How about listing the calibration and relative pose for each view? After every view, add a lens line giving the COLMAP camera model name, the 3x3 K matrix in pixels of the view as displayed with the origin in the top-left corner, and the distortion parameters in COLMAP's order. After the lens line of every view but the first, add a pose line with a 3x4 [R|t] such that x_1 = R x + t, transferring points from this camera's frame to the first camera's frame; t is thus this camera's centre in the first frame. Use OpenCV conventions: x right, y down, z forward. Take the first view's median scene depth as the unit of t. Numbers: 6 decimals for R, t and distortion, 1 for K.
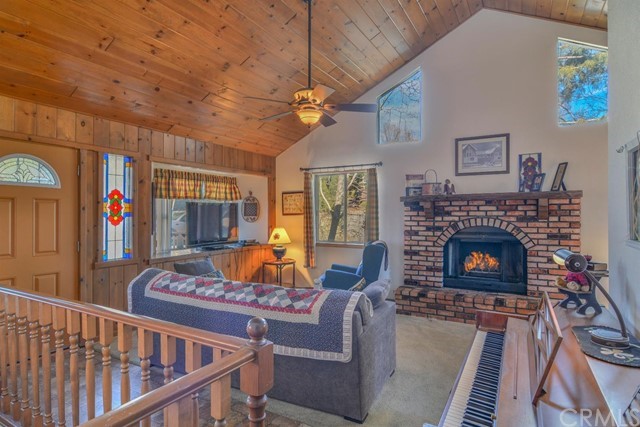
lens RADIAL K [[345.2, 0, 331.2], [0, 345.2, 216.9], [0, 0, 1]] dist [0.001383, -0.004785]
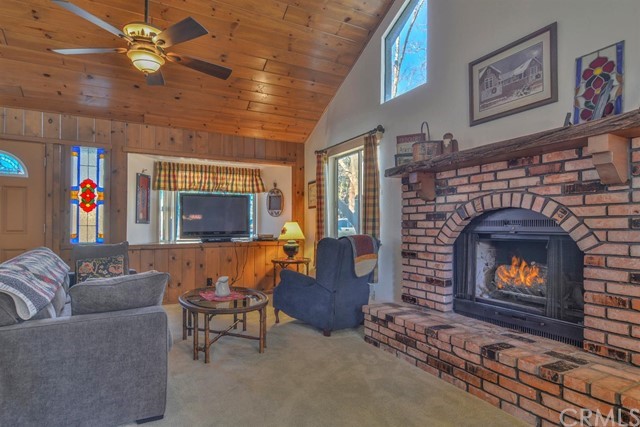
lens RADIAL K [[345.2, 0, 332.9], [0, 345.2, 227.0], [0, 0, 1]] dist [0.001383, -0.004785]
pose [[0.846693, 0.001572, -0.532080, 0.503100], [-0.004434, 0.999982, -0.004101, 0.060349], [0.532064, 0.005832, 0.846684, 0.398003]]
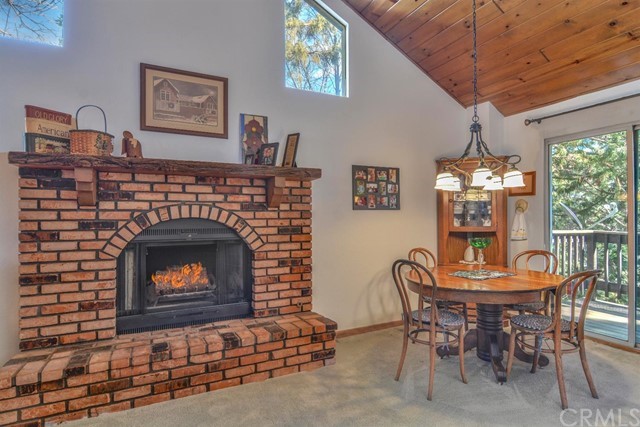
lens RADIAL K [[345.2, 0, 329.1], [0, 345.2, 214.4], [0, 0, 1]] dist [0.001383, -0.004785]
pose [[0.566536, 0.002757, 0.824032, 0.078262], [0.008642, 0.999920, -0.009288, 0.027538], [-0.823992, 0.012383, 0.566467, 0.460528]]
